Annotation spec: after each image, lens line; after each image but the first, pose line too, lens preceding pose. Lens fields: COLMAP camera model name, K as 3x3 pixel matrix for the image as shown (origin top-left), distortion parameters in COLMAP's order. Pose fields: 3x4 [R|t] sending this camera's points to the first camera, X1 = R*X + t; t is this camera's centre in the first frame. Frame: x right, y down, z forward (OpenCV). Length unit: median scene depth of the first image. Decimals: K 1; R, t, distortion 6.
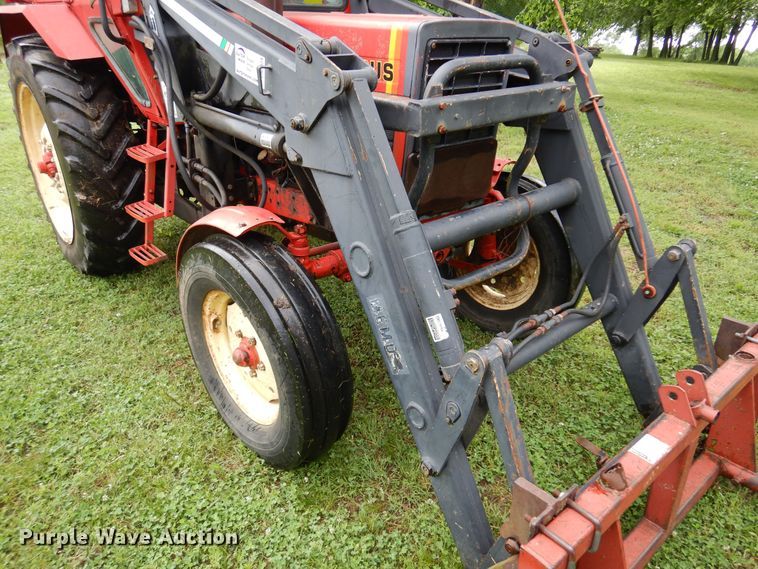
lens RADIAL K [[539.3, 0, 376.5], [0, 539.3, 287.7], [0, 0, 1]] dist [0.016071, -0.002161]
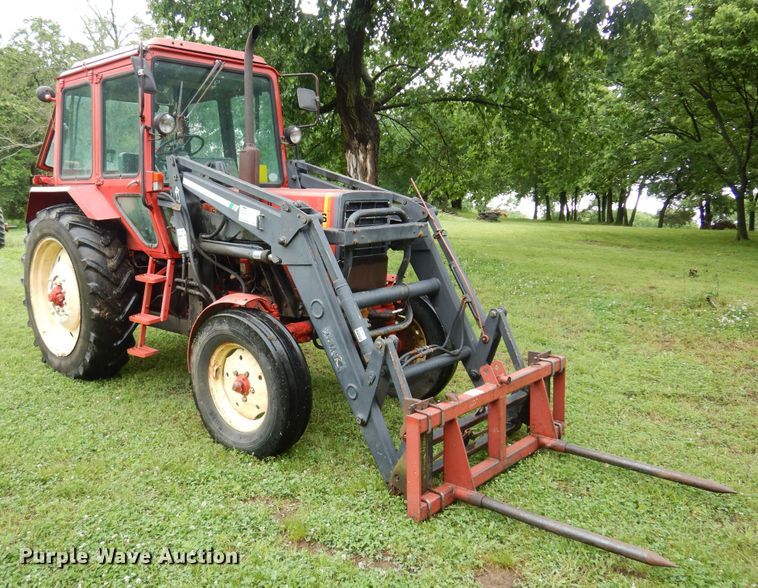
lens RADIAL K [[644.4, 0, 327.2], [0, 644.4, 286.0], [0, 0, 1]] dist [0.006086, 0.000126]
pose [[0.995871, -0.027184, 0.086610, -0.131418], [0.052313, 0.951608, -0.302831, 0.389907], [-0.074186, 0.306111, 0.949101, -0.810039]]
